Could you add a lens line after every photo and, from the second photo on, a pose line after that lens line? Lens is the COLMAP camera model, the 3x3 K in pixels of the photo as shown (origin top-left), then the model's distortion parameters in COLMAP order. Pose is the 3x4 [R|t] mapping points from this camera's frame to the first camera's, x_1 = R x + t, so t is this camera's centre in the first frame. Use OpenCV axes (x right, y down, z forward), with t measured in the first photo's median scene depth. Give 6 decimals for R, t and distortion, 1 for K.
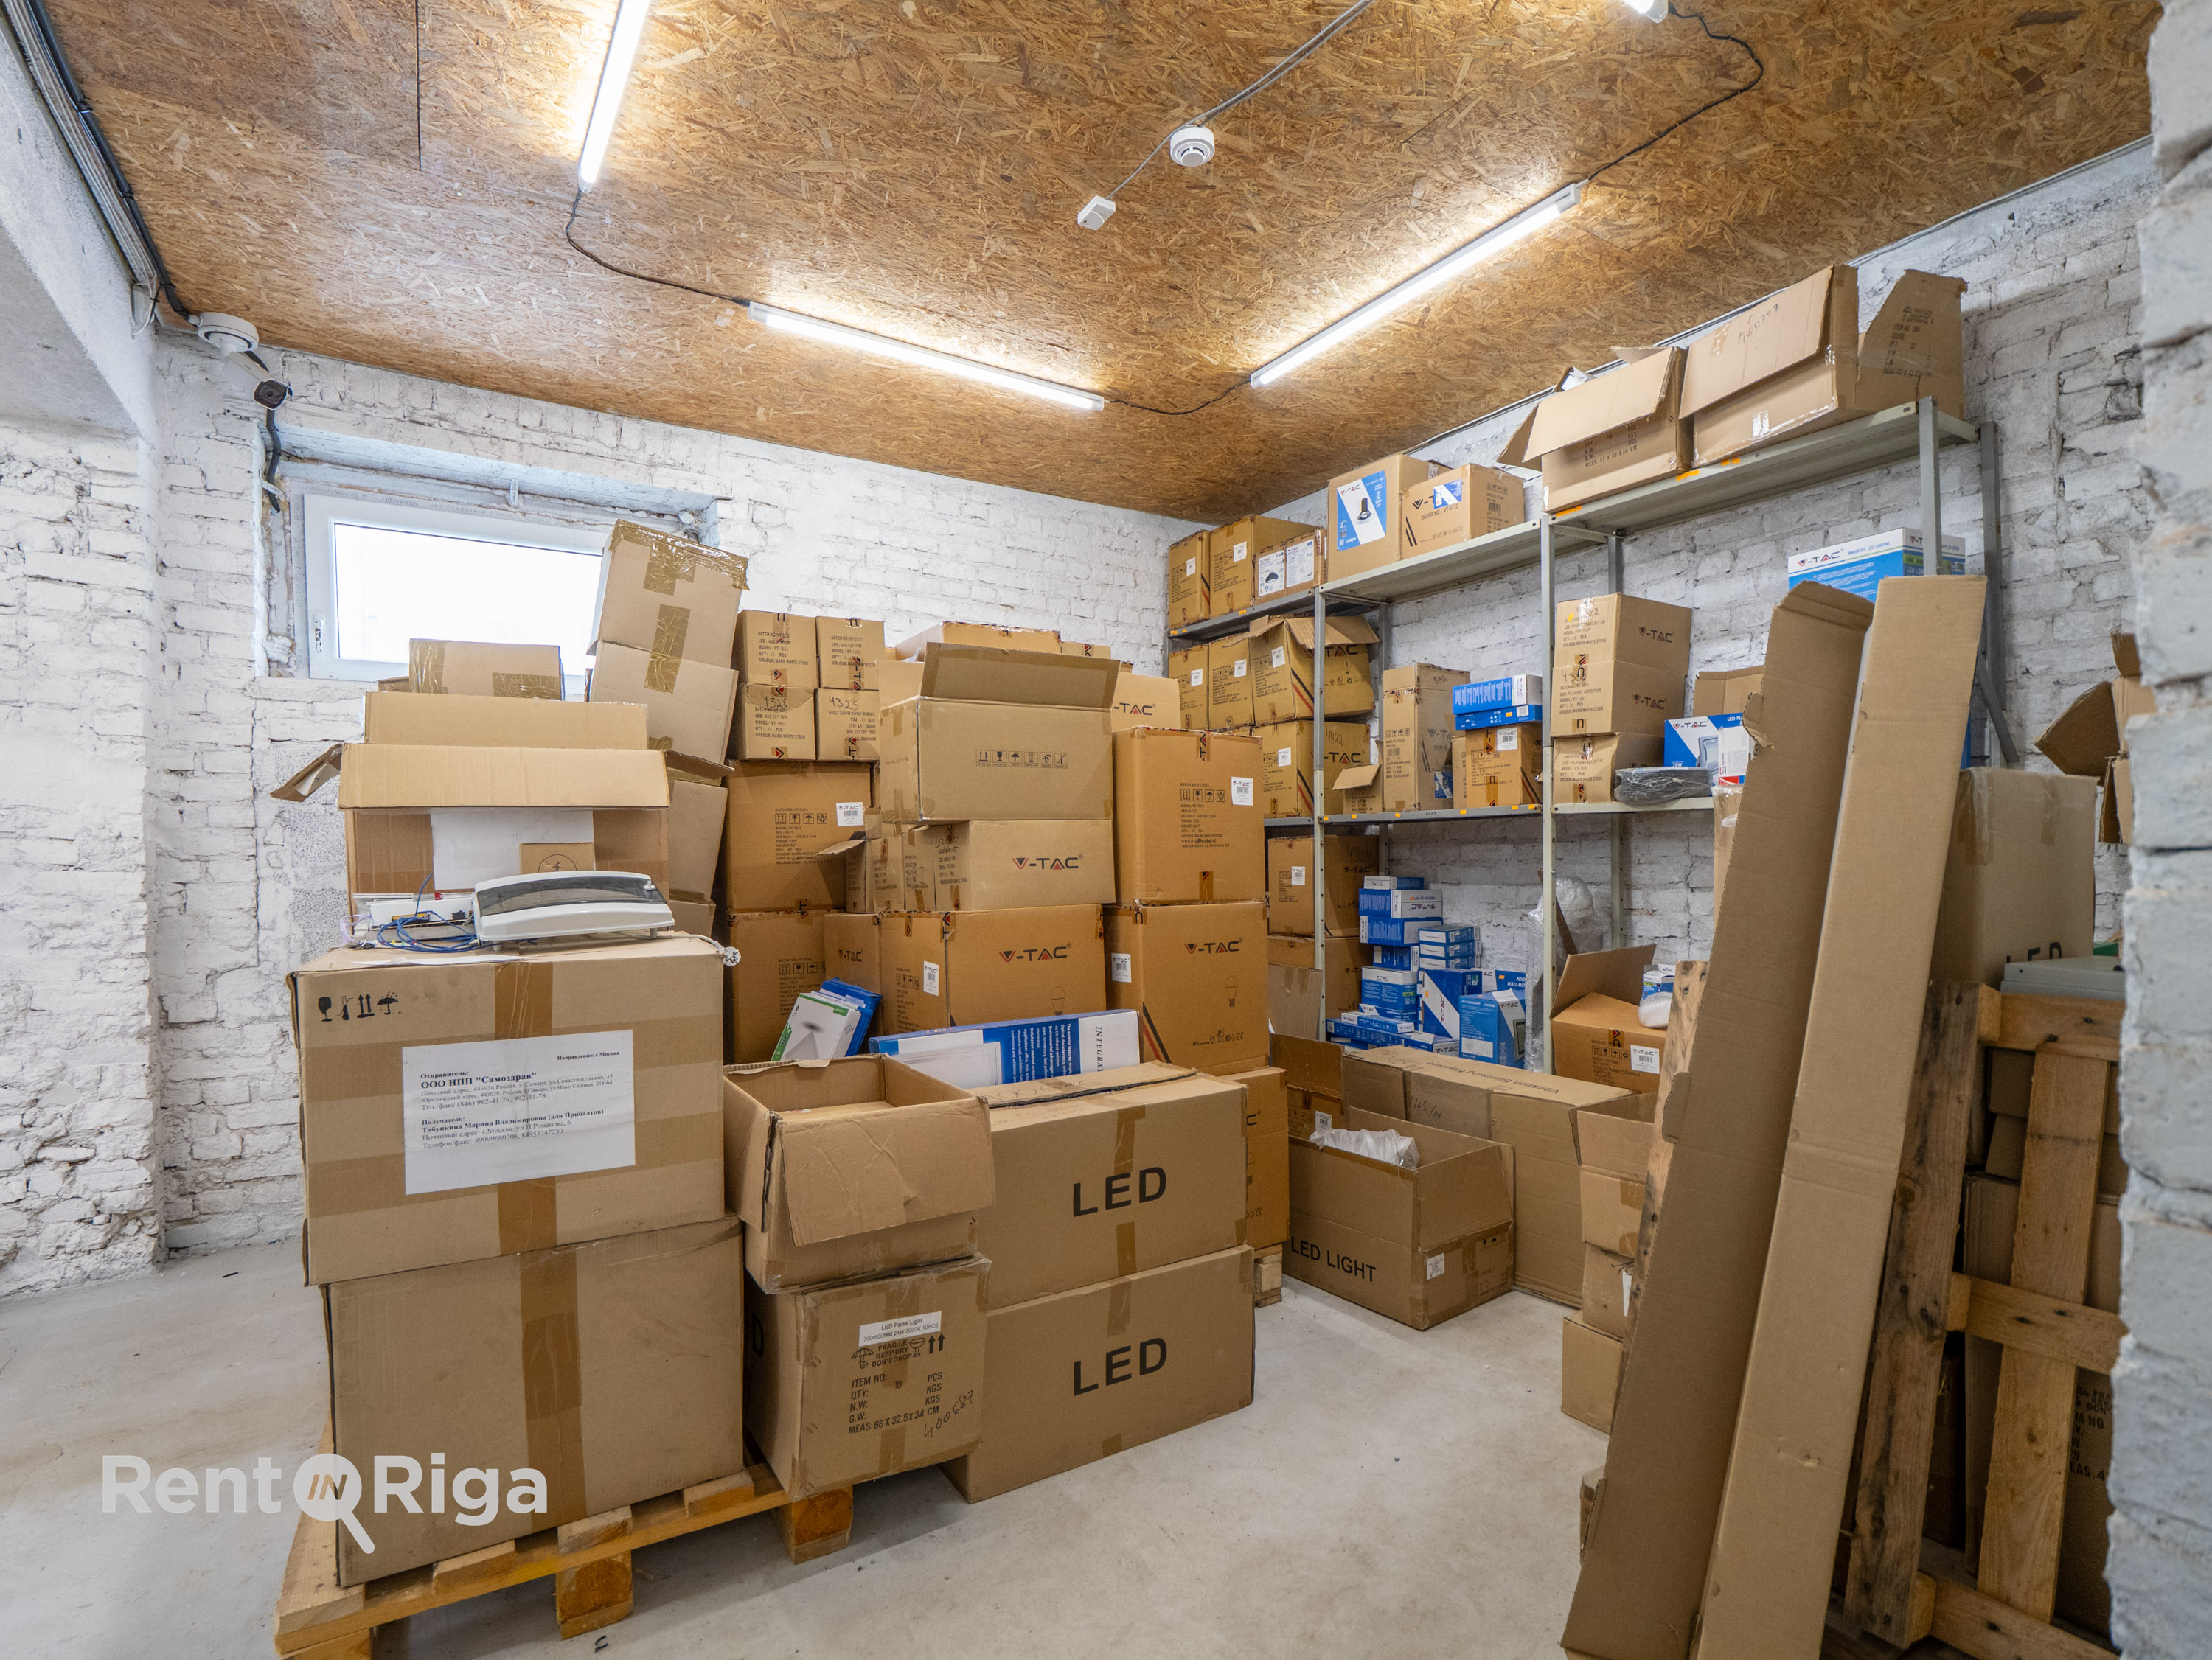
lens RADIAL K [[1047.1, 0, 1110.4], [0, 1047.1, 881.2], [0, 0, 1]] dist [-0.003677, -0.000924]
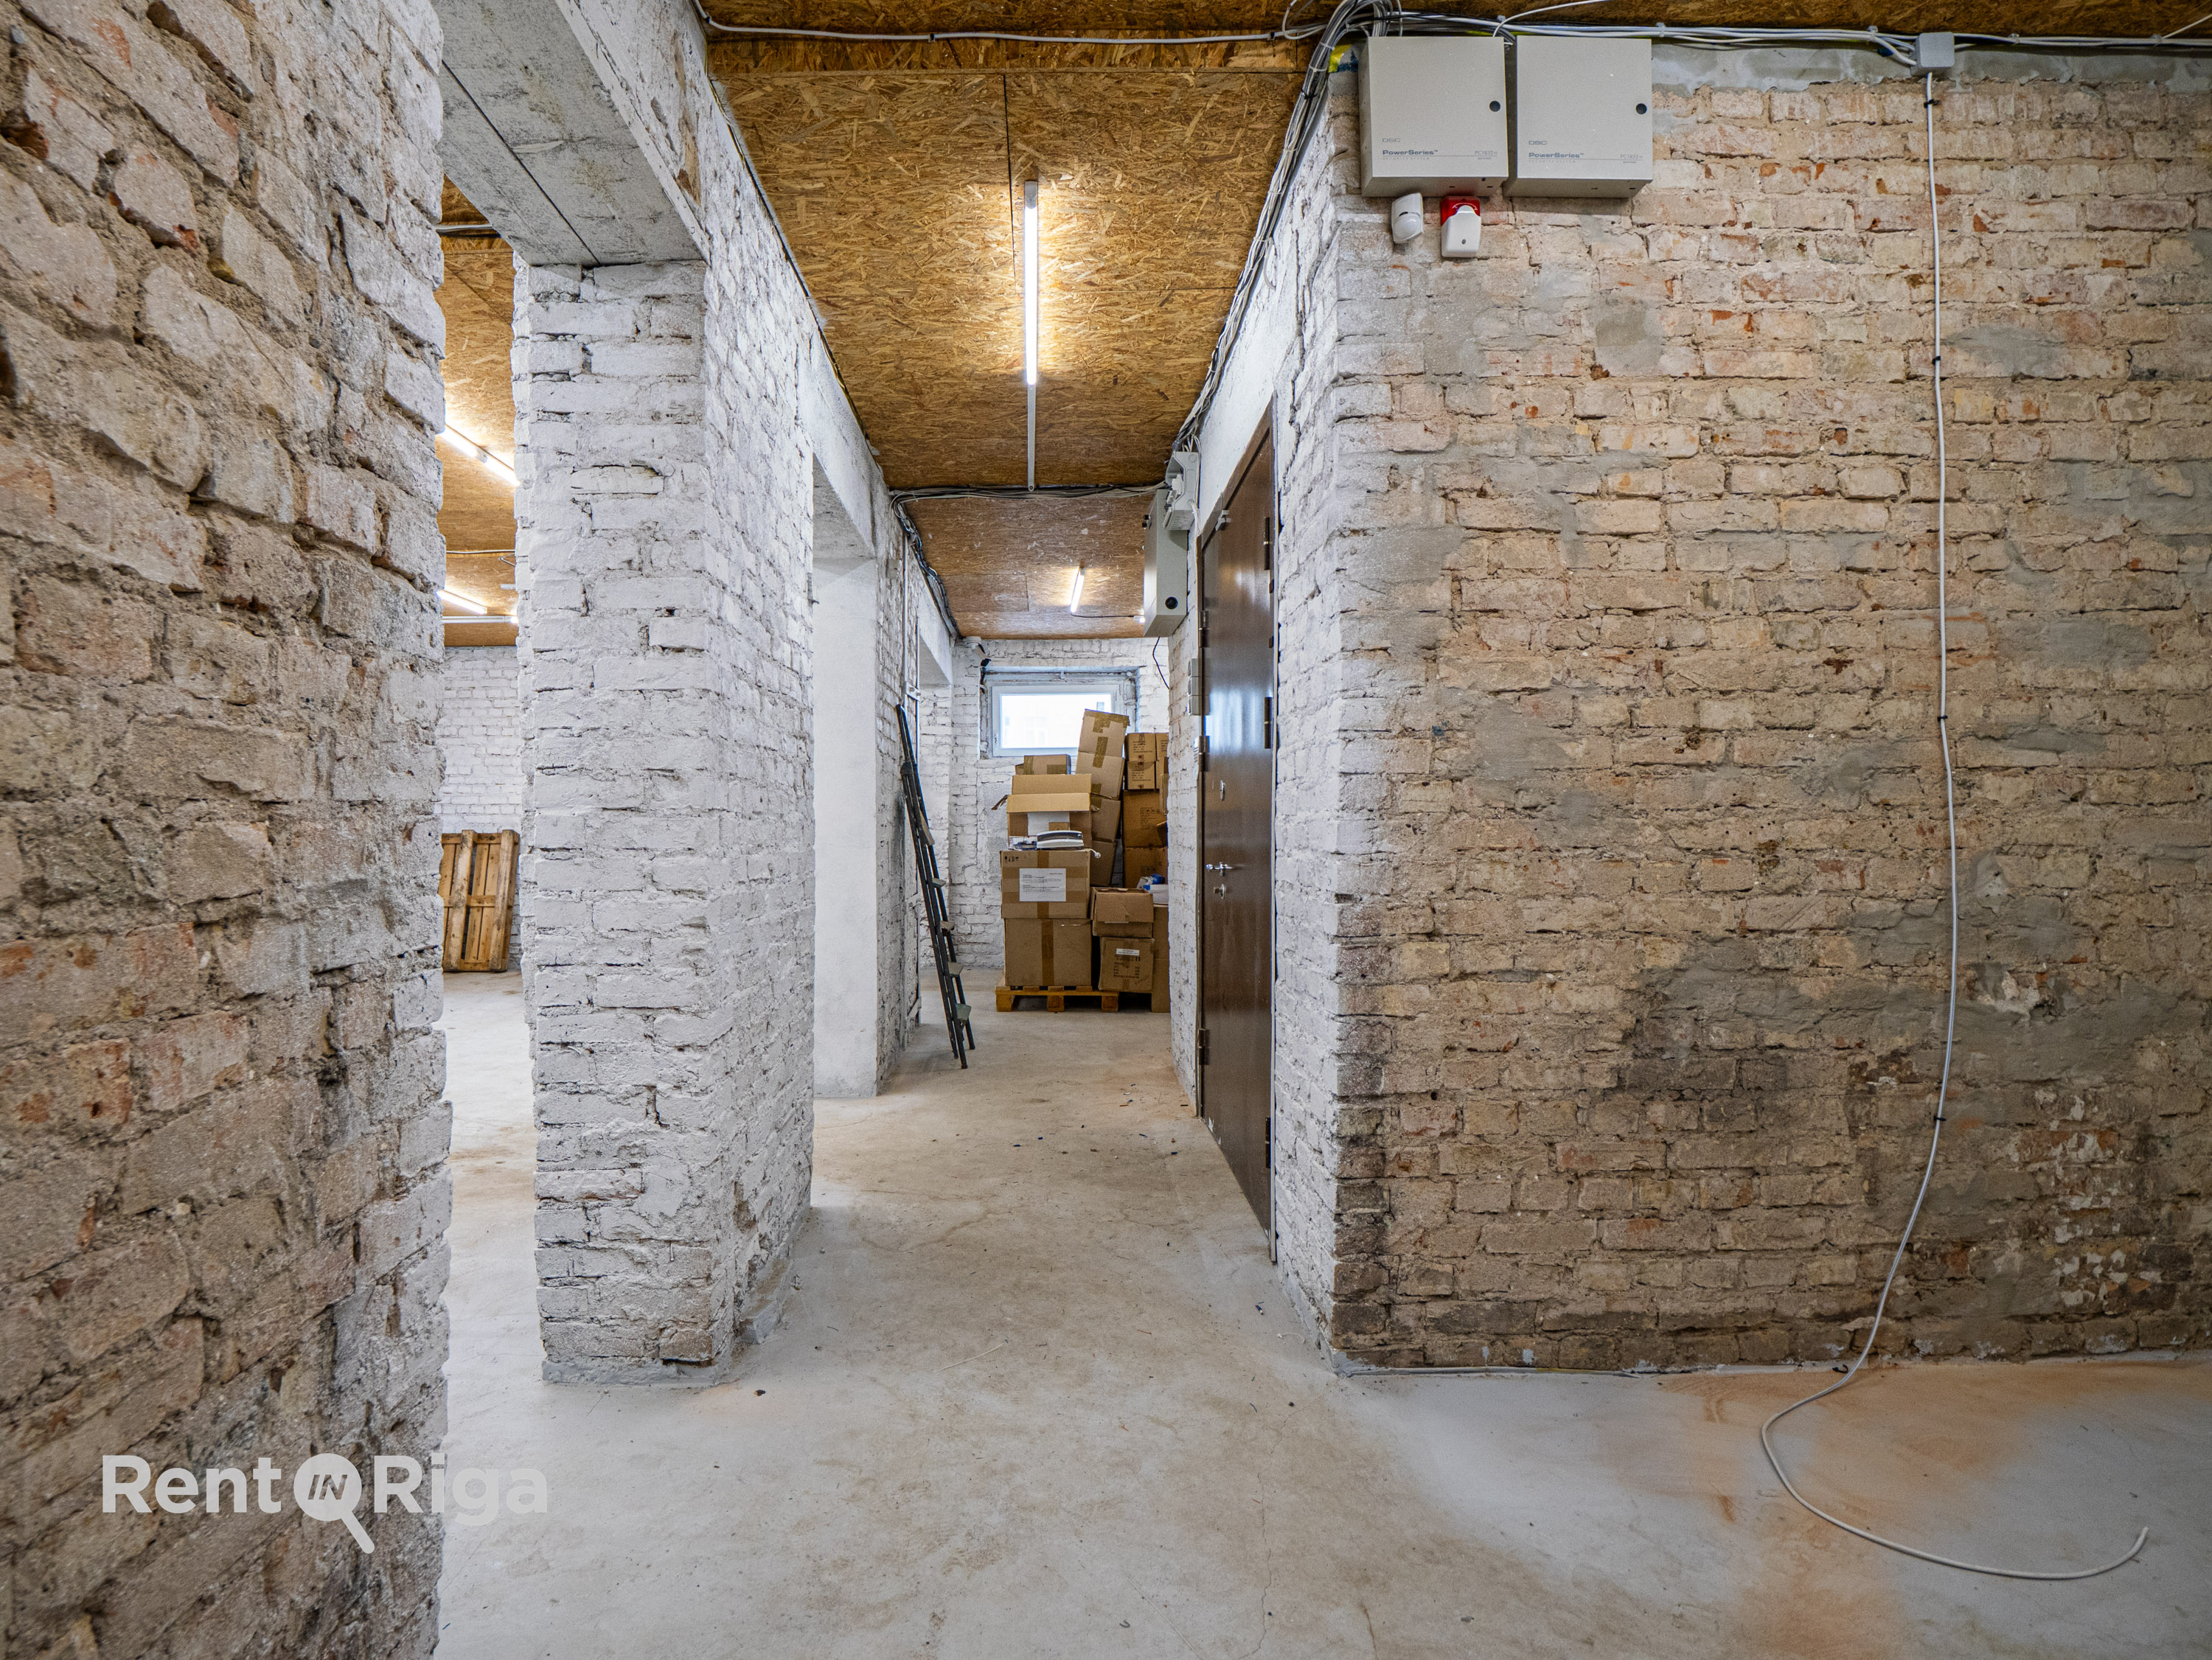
lens RADIAL K [[1103.4, 0, 1048.1], [0, 1103.4, 837.9], [0, 0, 1]] dist [-0.018725, -0.000383]
pose [[0.840308, 0.010975, -0.541998, 1.536882], [-0.016804, 0.999842, -0.005806, 0.039526], [0.541849, 0.013986, 0.840360, -2.251032]]
